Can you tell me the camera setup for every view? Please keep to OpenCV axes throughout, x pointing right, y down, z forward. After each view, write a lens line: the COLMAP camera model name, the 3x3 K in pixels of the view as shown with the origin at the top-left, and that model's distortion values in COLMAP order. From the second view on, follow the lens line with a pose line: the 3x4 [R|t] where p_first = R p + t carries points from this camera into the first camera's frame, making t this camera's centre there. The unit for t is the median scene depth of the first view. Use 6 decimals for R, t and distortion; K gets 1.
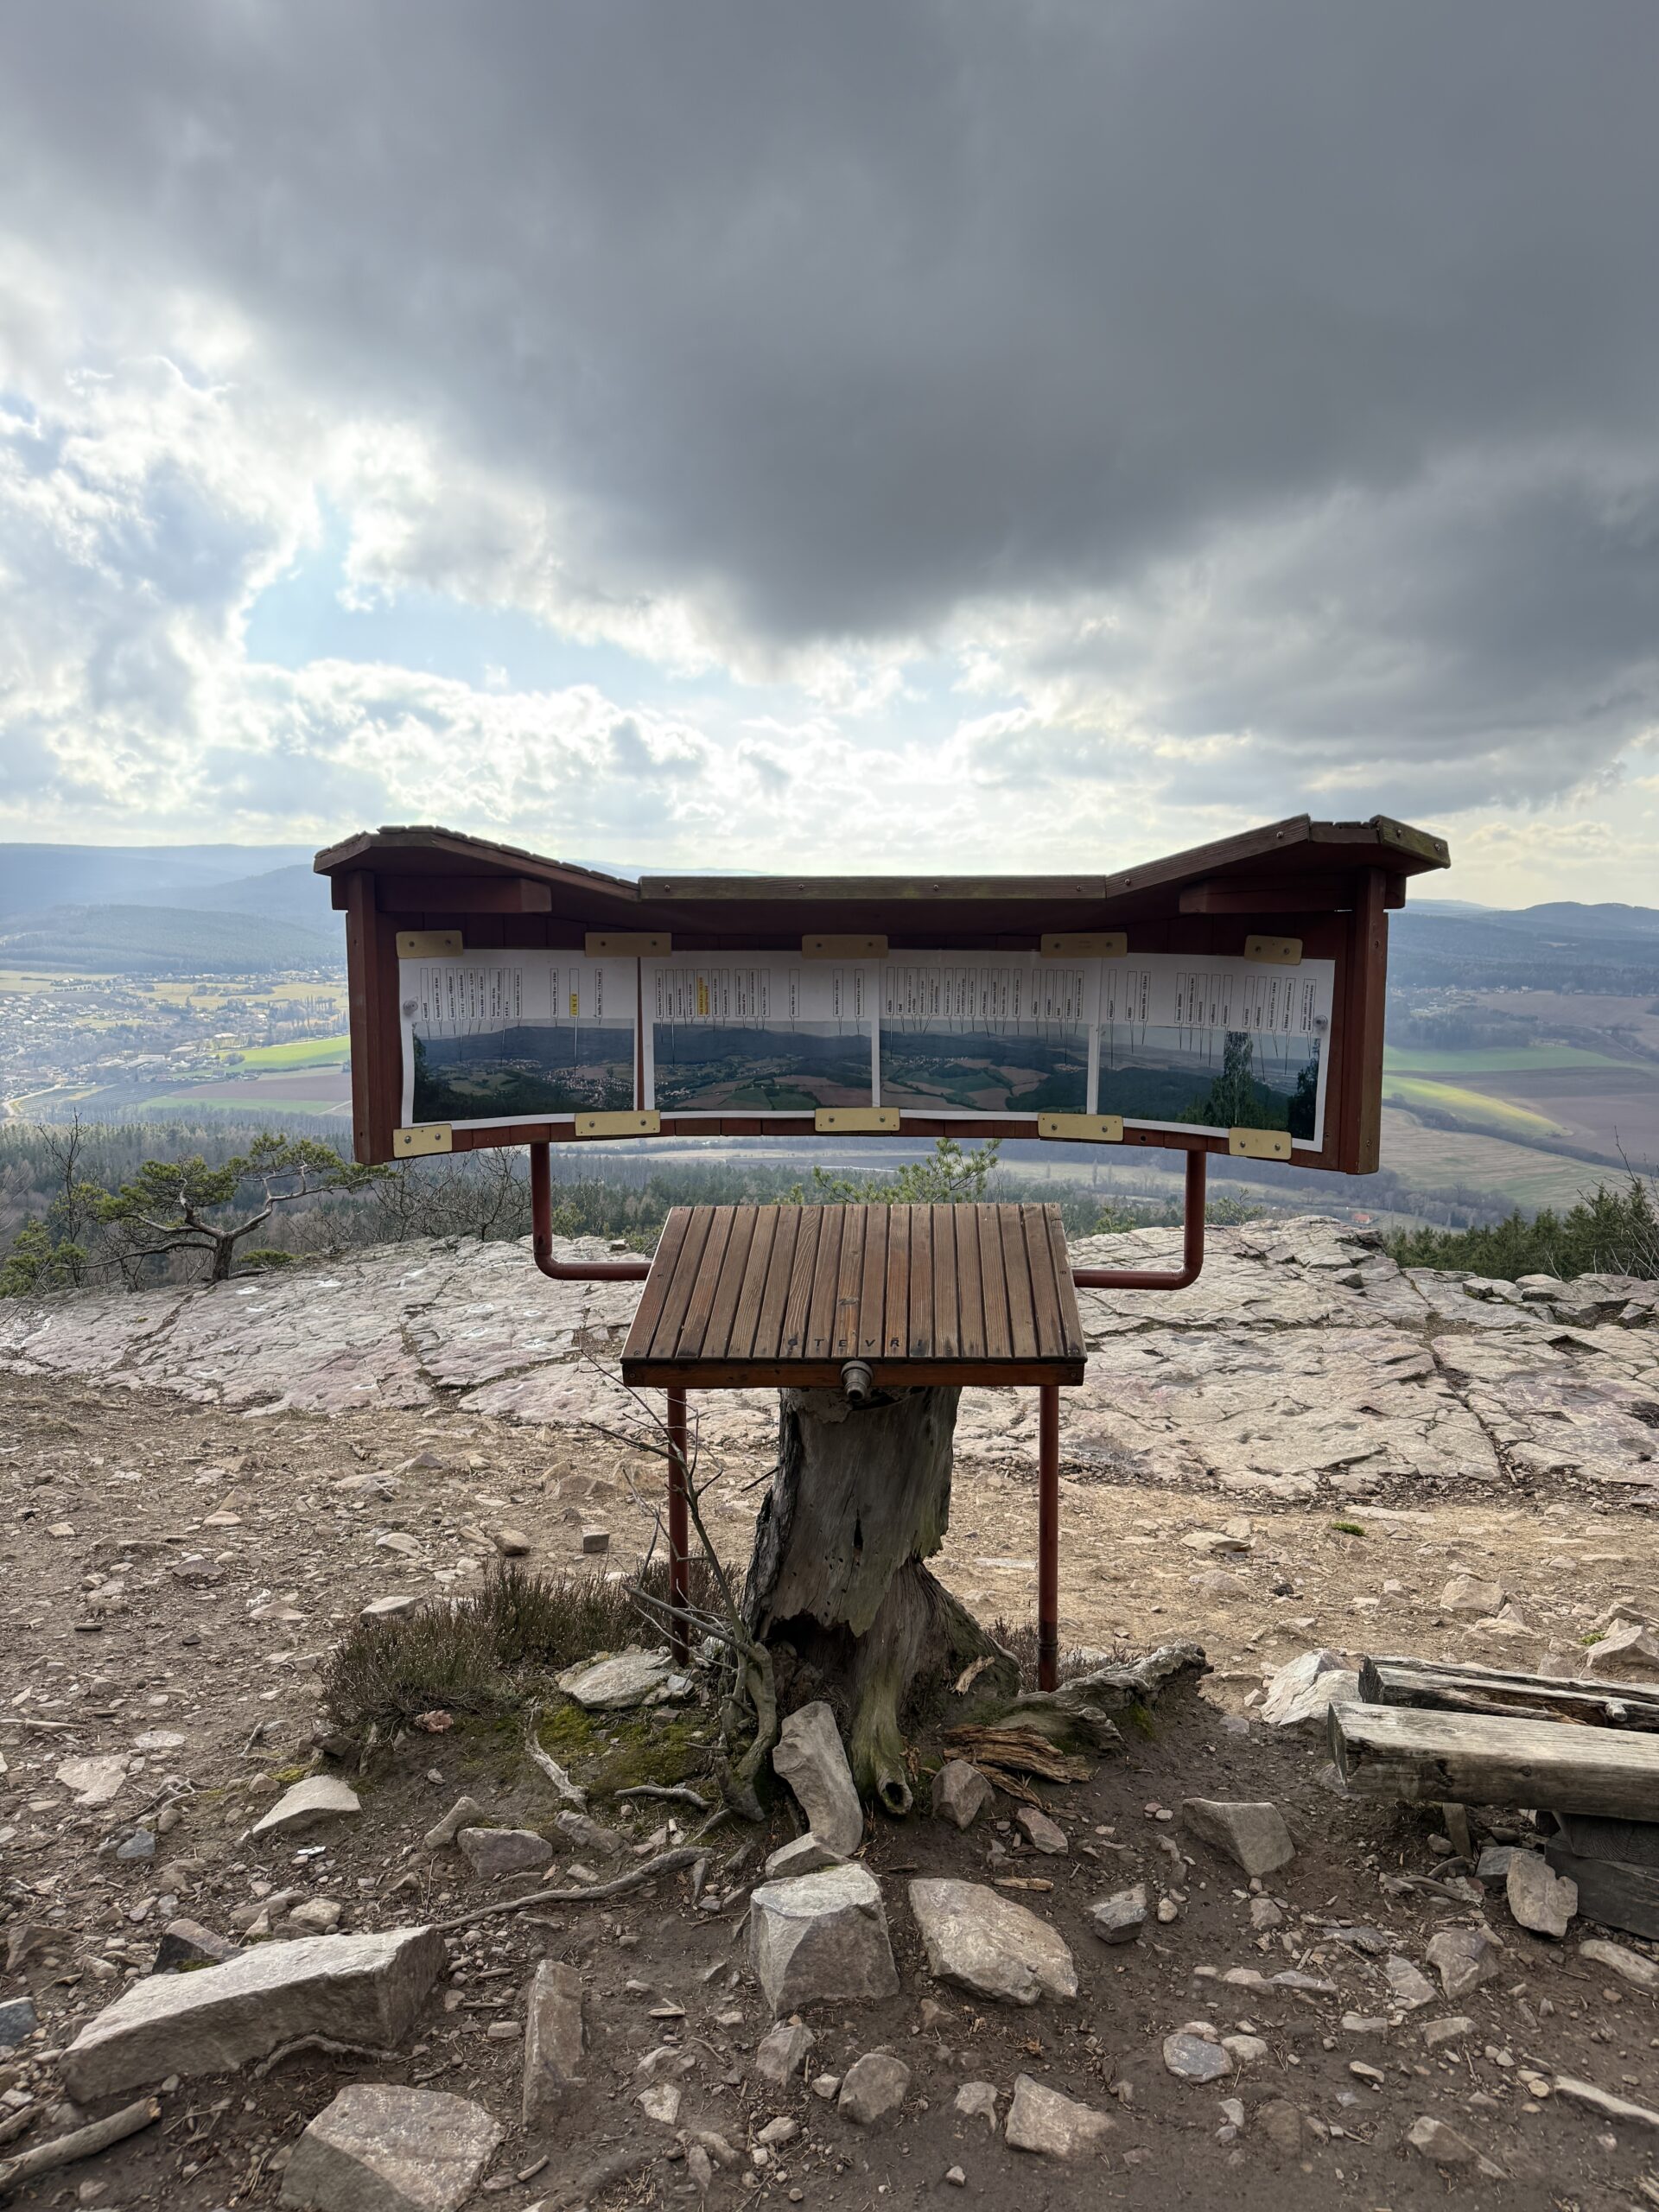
lens RADIAL K [[1561.8, 0, 829.5], [0, 1561.8, 1106.0], [0, 0, 1]] dist [0.029504, -0.044663]
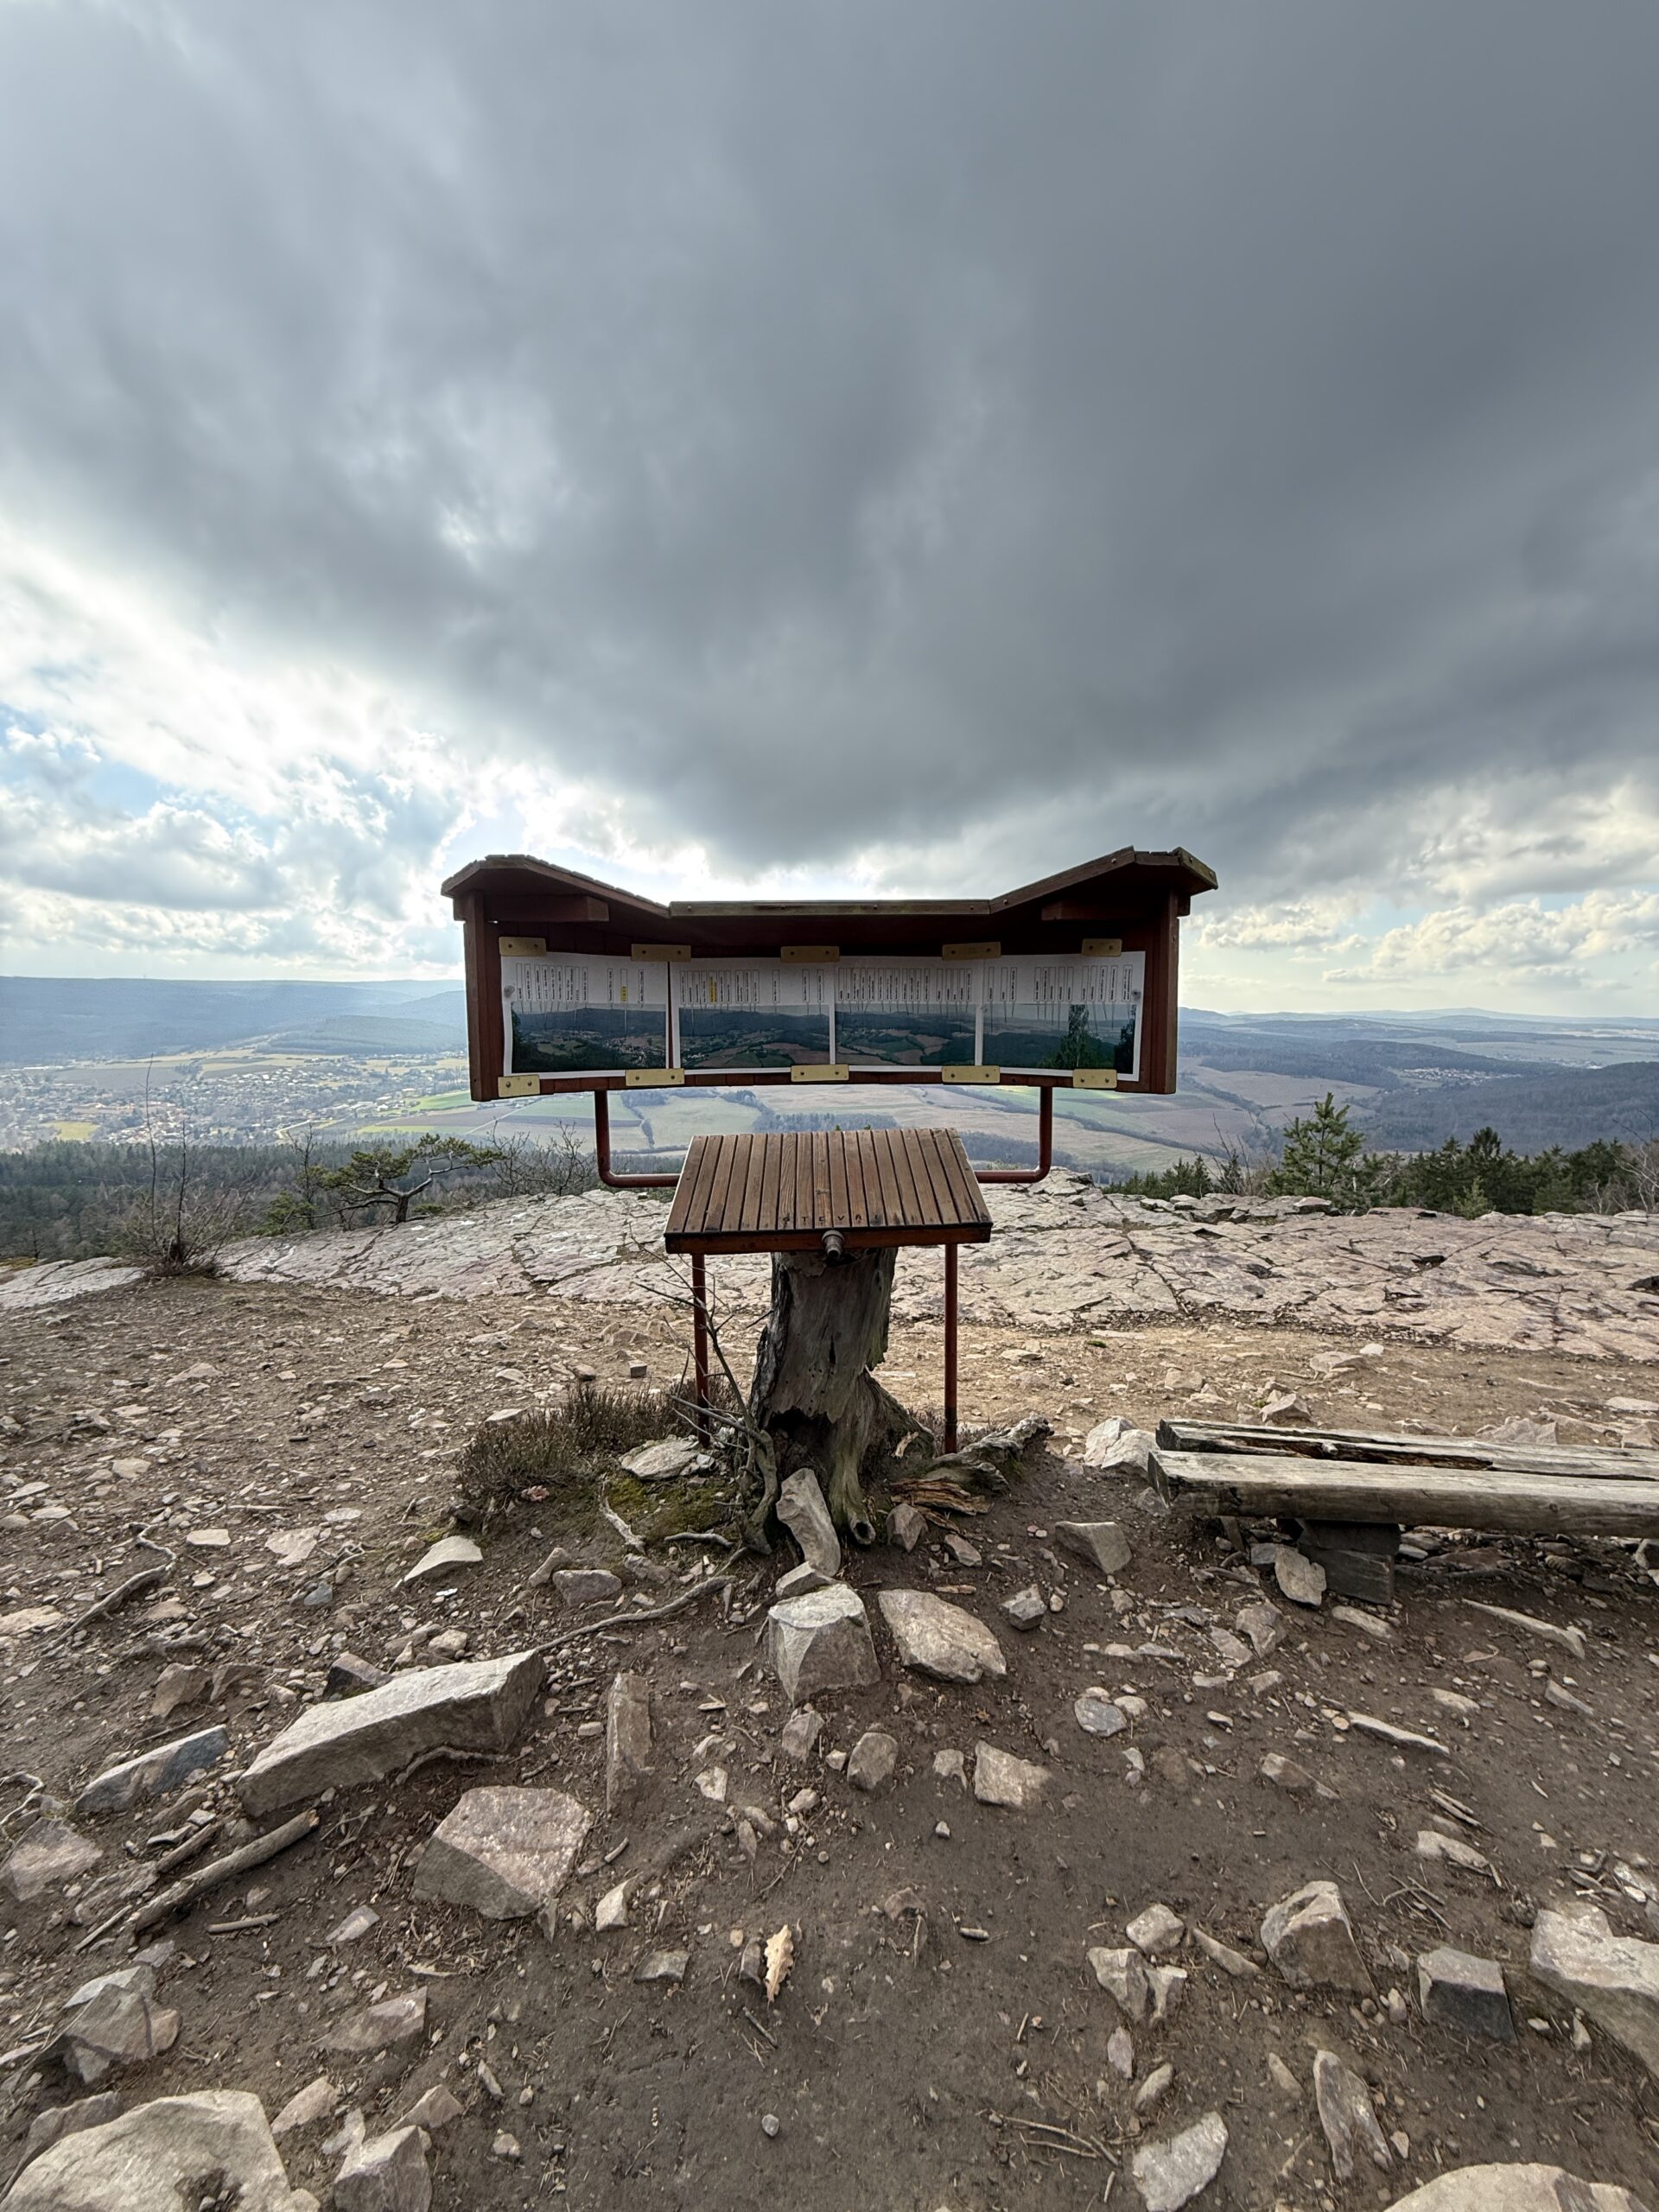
lens RADIAL K [[875.3, 0, 825.9], [0, 875.3, 1109.4], [0, 0, 1]] dist [-0.002287, -0.000245]
pose [[0.996916, -0.017729, 0.076442, -0.044899], [0.018995, 0.999694, -0.015872, 0.062291], [-0.076137, 0.017275, 0.996948, 0.190358]]
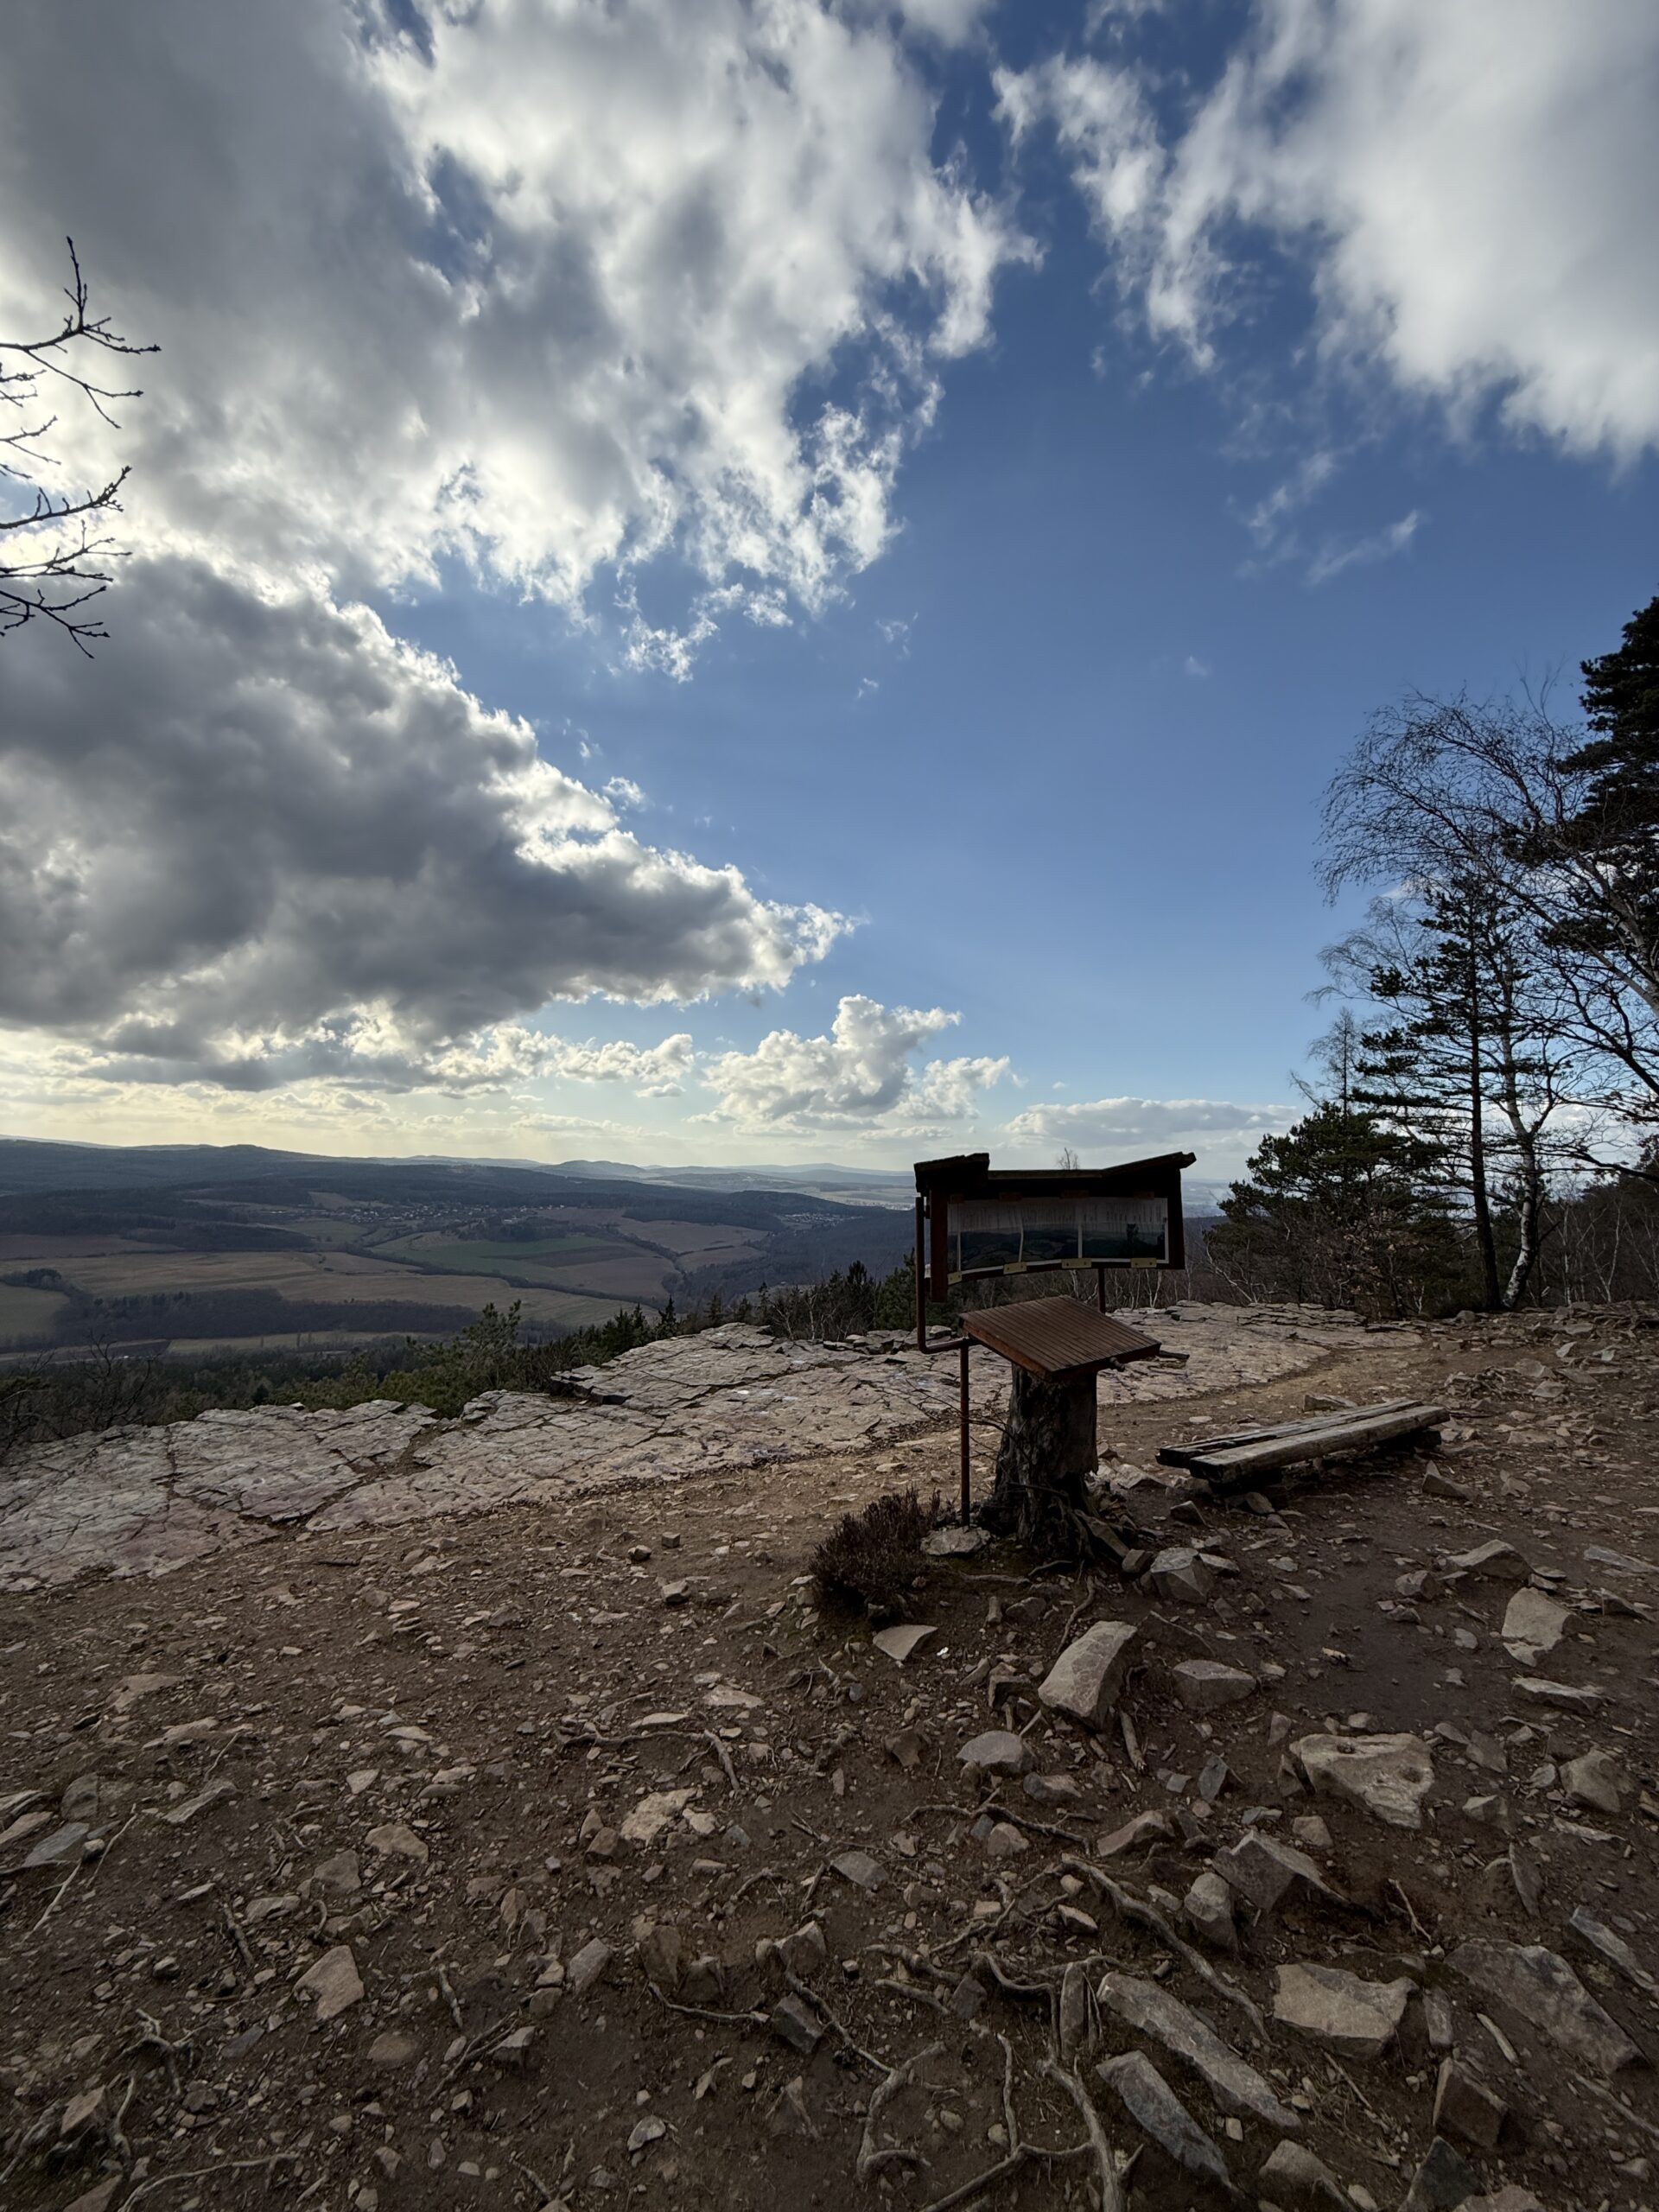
lens RADIAL K [[875.3, 0, 825.9], [0, 875.3, 1109.4], [0, 0, 1]] dist [-0.002287, -0.000245]
pose [[0.760812, 0.035450, 0.648004, -1.227992], [0.087432, 0.983805, -0.156473, -0.052819], [-0.643056, 0.175702, 0.745391, 0.133765]]
